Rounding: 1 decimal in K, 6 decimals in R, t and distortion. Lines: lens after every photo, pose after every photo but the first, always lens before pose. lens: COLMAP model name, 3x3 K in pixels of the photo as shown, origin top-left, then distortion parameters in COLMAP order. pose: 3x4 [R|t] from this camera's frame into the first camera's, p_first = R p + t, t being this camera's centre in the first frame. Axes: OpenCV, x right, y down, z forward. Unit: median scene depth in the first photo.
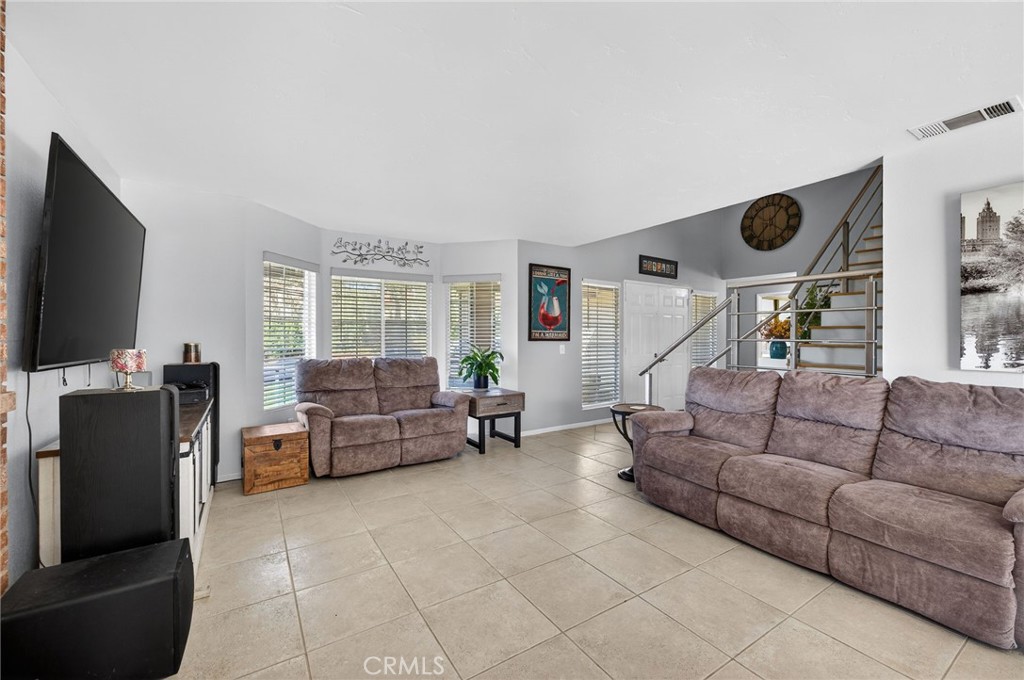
lens RADIAL K [[417.1, 0, 513.9], [0, 417.1, 325.3], [0, 0, 1]] dist [0.000274, 0.000285]
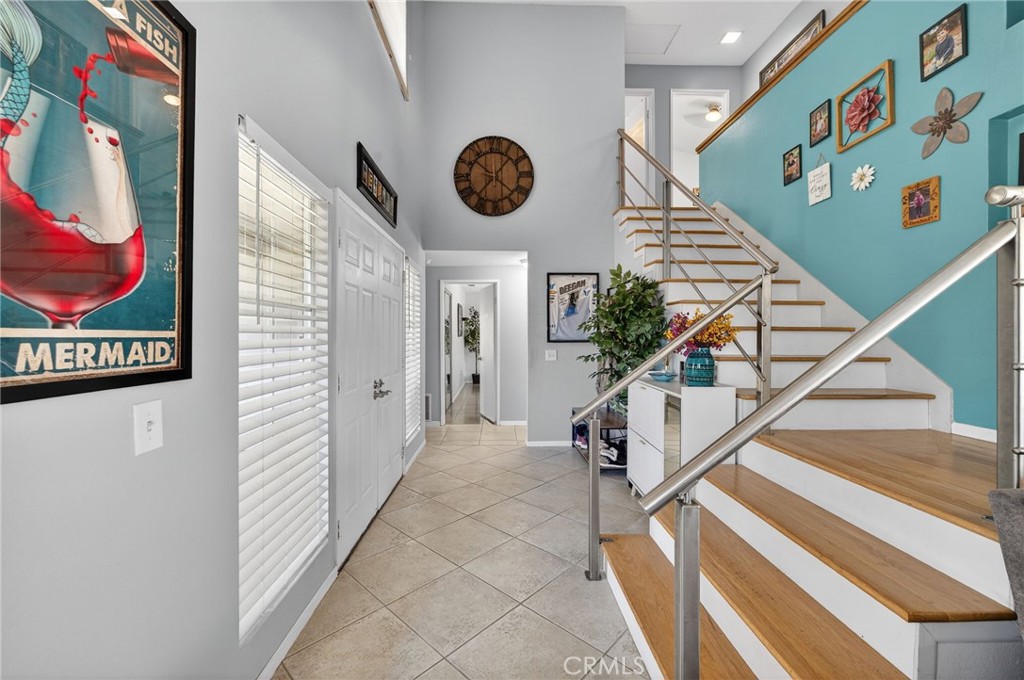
lens RADIAL K [[407.9, 0, 514.4], [0, 407.9, 335.5], [0, 0, 1]] dist [-0.000066, -0.000145]
pose [[0.505740, -0.010828, 0.862618, 0.042937], [-0.012829, 0.999716, 0.020071, 0.010768], [-0.862591, -0.021217, 0.505457, 0.804947]]
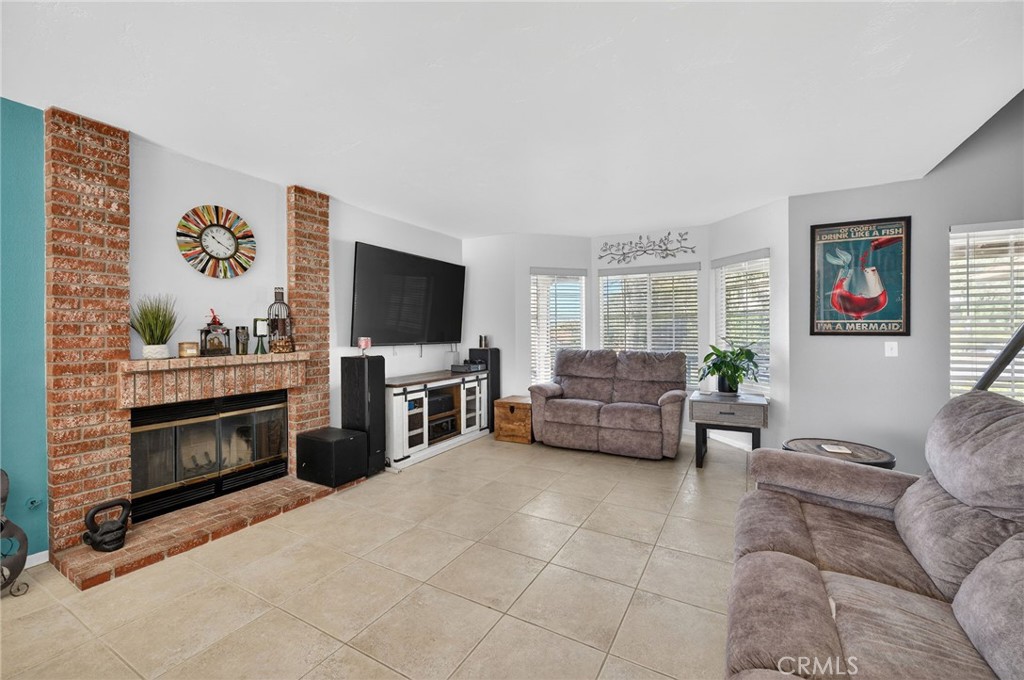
lens RADIAL K [[417.1, 0, 513.9], [0, 417.1, 325.3], [0, 0, 1]] dist [0.000274, 0.000285]
pose [[0.496472, -0.015118, -0.867921, 0.398293], [0.028162, 0.999603, -0.001302, 0.006894], [0.867596, -0.023796, 0.496700, 0.209165]]
